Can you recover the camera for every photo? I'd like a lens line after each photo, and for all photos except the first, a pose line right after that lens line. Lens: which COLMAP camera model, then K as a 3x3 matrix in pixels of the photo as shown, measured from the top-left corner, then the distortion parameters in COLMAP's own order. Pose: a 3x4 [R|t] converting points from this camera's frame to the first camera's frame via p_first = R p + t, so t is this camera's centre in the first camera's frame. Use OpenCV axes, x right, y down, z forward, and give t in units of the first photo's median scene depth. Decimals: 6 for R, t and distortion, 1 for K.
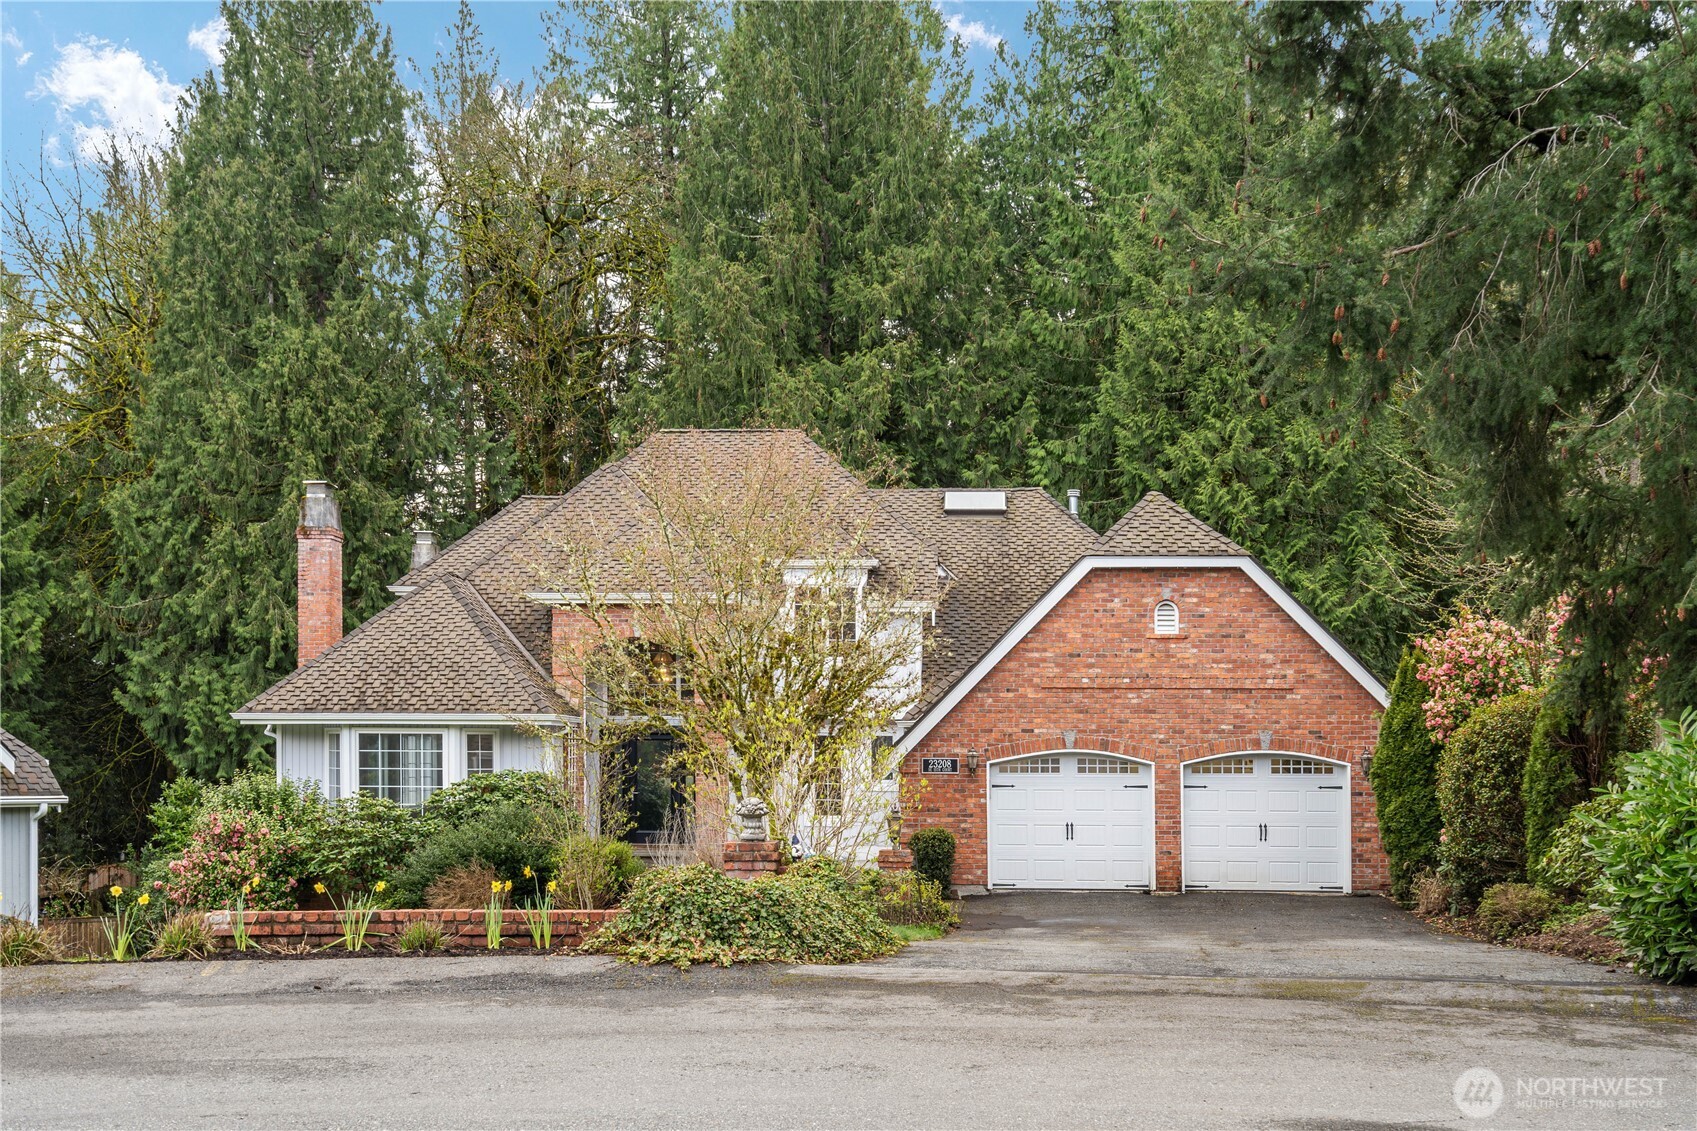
lens RADIAL K [[1672.4, 0, 848.2], [0, 1672.4, 564.8], [0, 0, 1]] dist [0.024343, 0.000000]
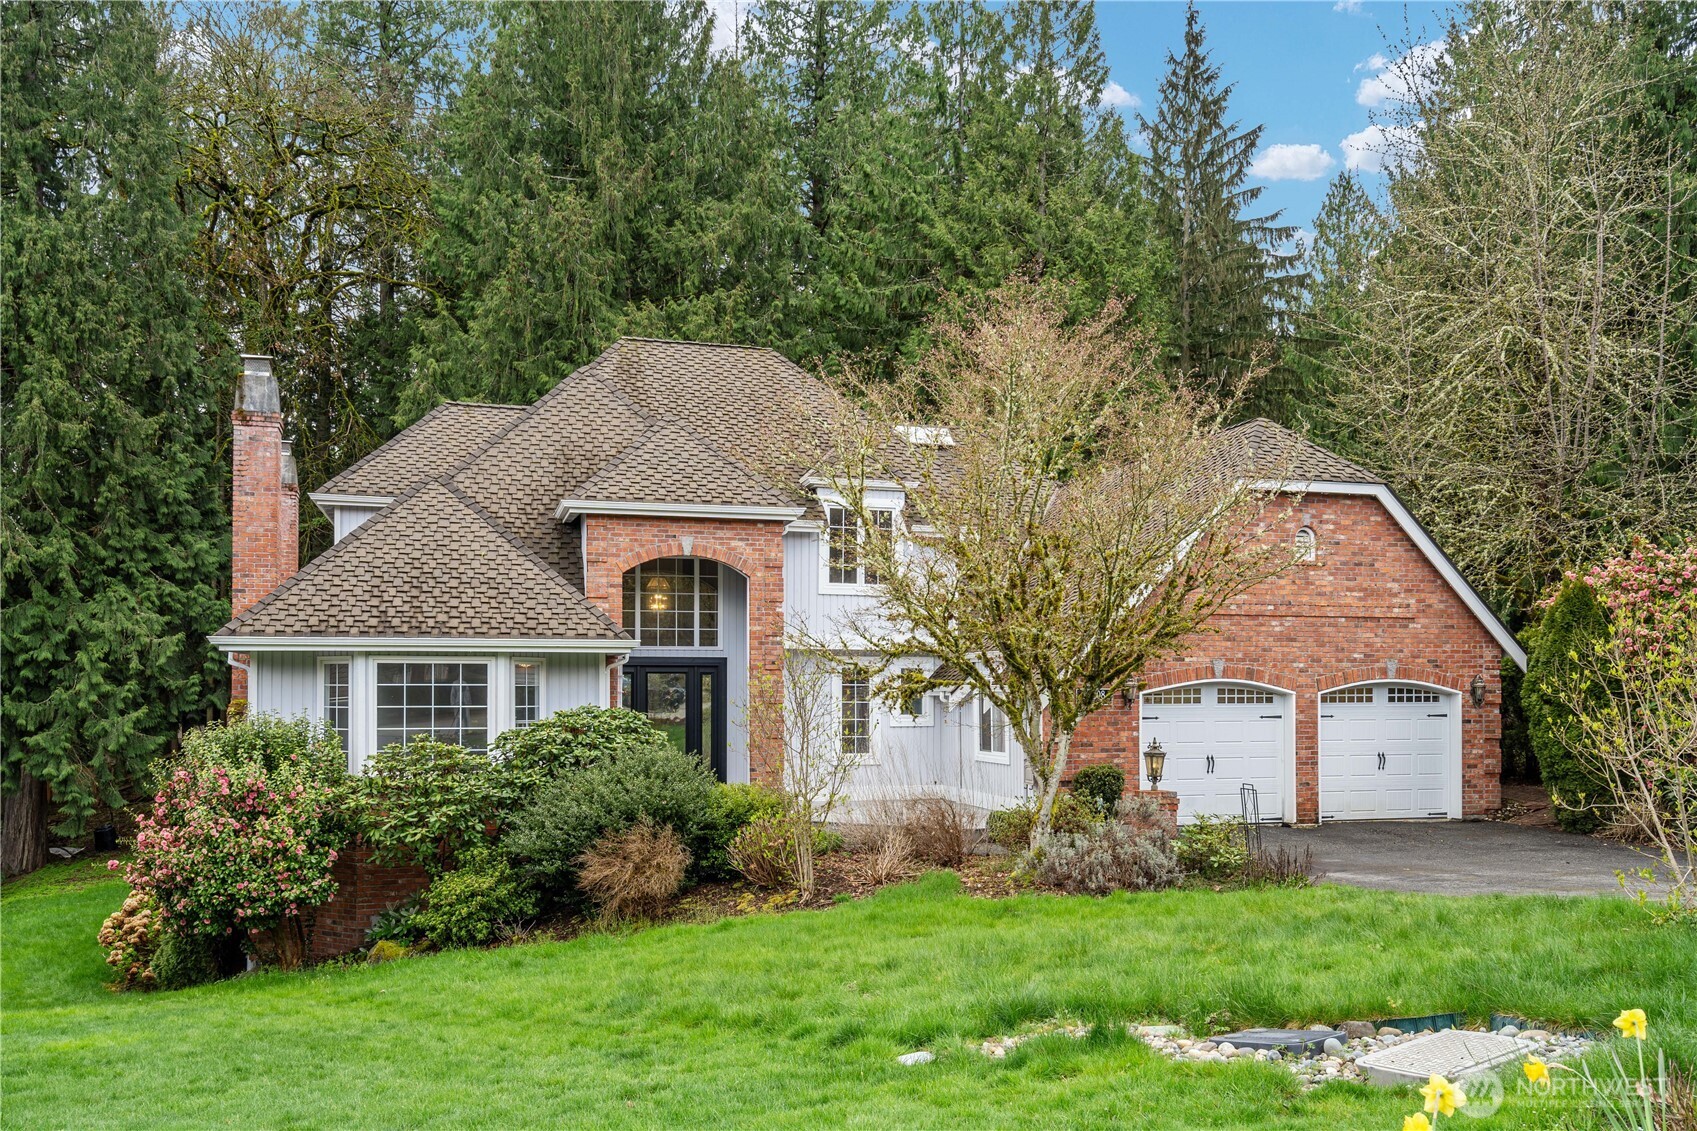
lens RADIAL K [[1353.4, 0, 849.2], [0, 1353.4, 571.2], [0, 0, 1]] dist [0.025929, 0.002279]
pose [[0.942170, 0.023135, 0.334337, -0.322987], [-0.031162, 0.999340, 0.018665, 0.040661], [-0.333684, -0.028004, 0.942269, 0.339891]]
